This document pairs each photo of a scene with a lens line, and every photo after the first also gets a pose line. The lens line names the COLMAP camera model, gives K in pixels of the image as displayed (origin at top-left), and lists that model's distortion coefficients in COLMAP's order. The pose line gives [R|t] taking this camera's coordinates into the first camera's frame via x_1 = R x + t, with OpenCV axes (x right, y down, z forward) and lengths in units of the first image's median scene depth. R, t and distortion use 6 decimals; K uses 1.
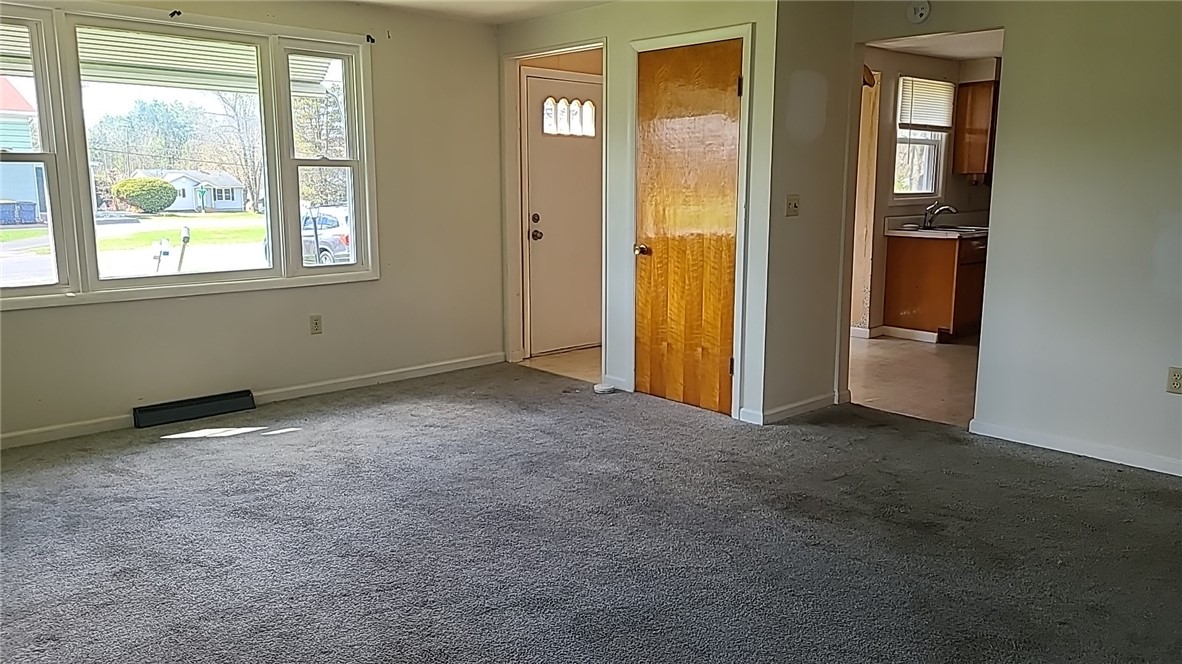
lens RADIAL K [[888.6, 0, 596.8], [0, 888.6, 328.3], [0, 0, 1]] dist [0.057742, -0.001028]
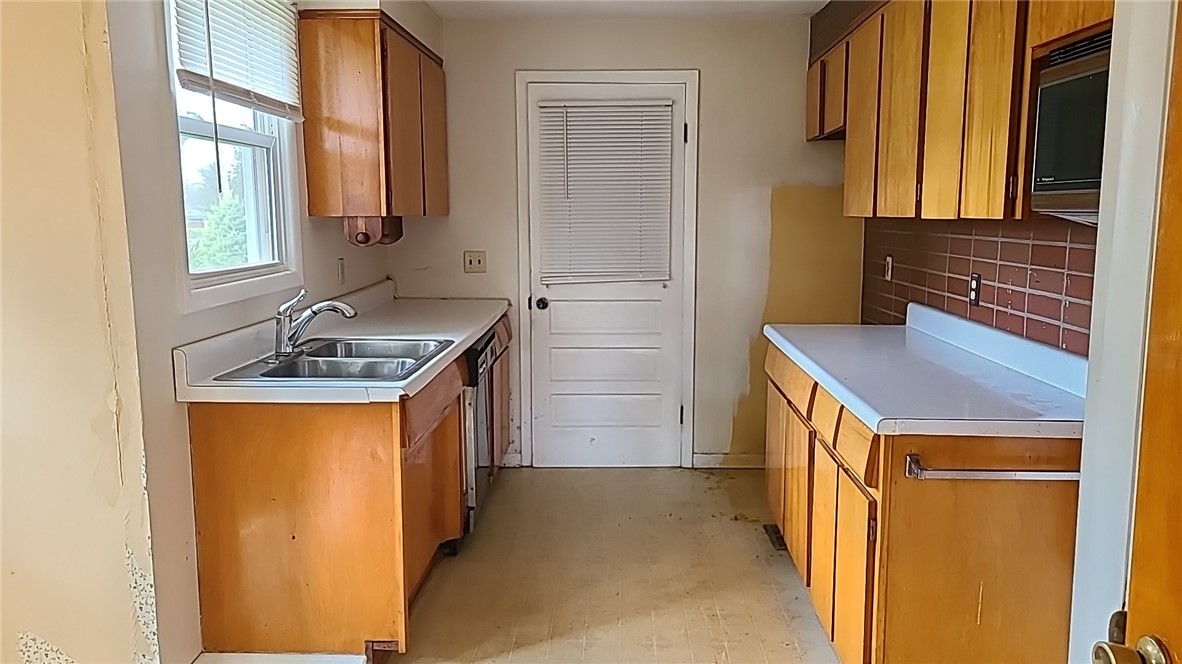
lens RADIAL K [[888.6, 0, 596.8], [0, 888.6, 328.3], [0, 0, 1]] dist [0.057742, -0.001028]
pose [[0.707751, -0.097683, 0.699676, 0.195876], [0.121338, 0.992485, 0.015824, -0.115823], [-0.695964, 0.073697, 0.714285, 0.636266]]
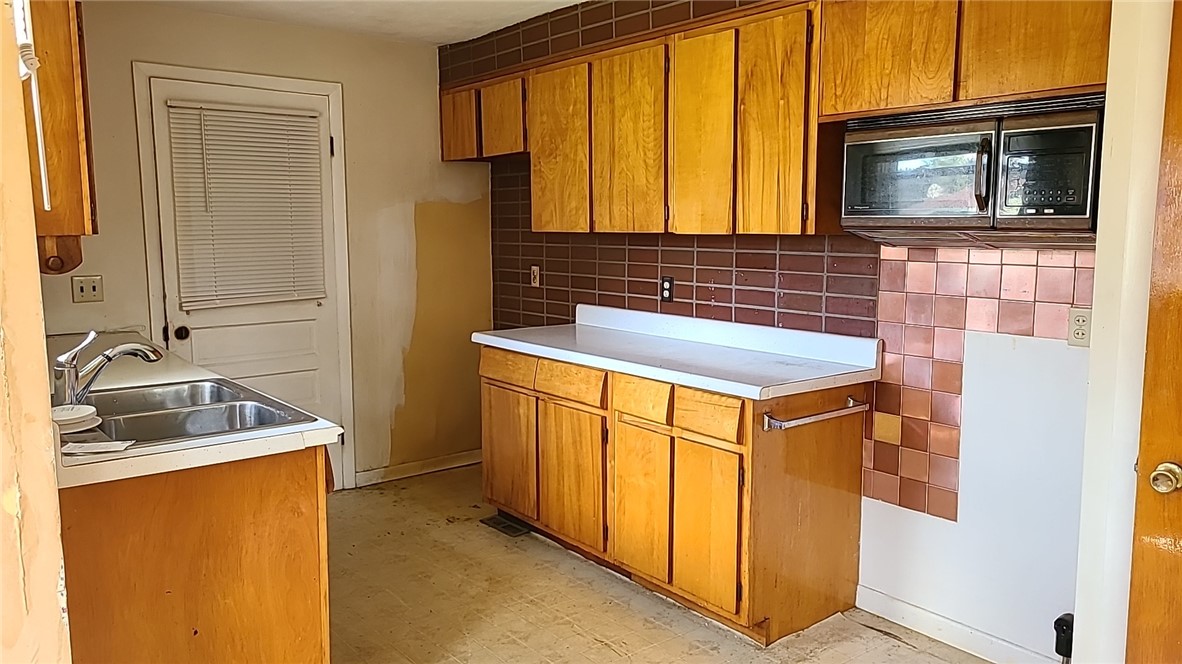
lens RADIAL K [[891.0, 0, 592.5], [0, 891.0, 325.3], [0, 0, 1]] dist [0.056291, -0.001239]
pose [[0.085445, -0.121891, 0.988859, 0.086246], [0.168768, 0.979917, 0.106206, -0.148825], [-0.981945, 0.157813, 0.104300, 0.806568]]
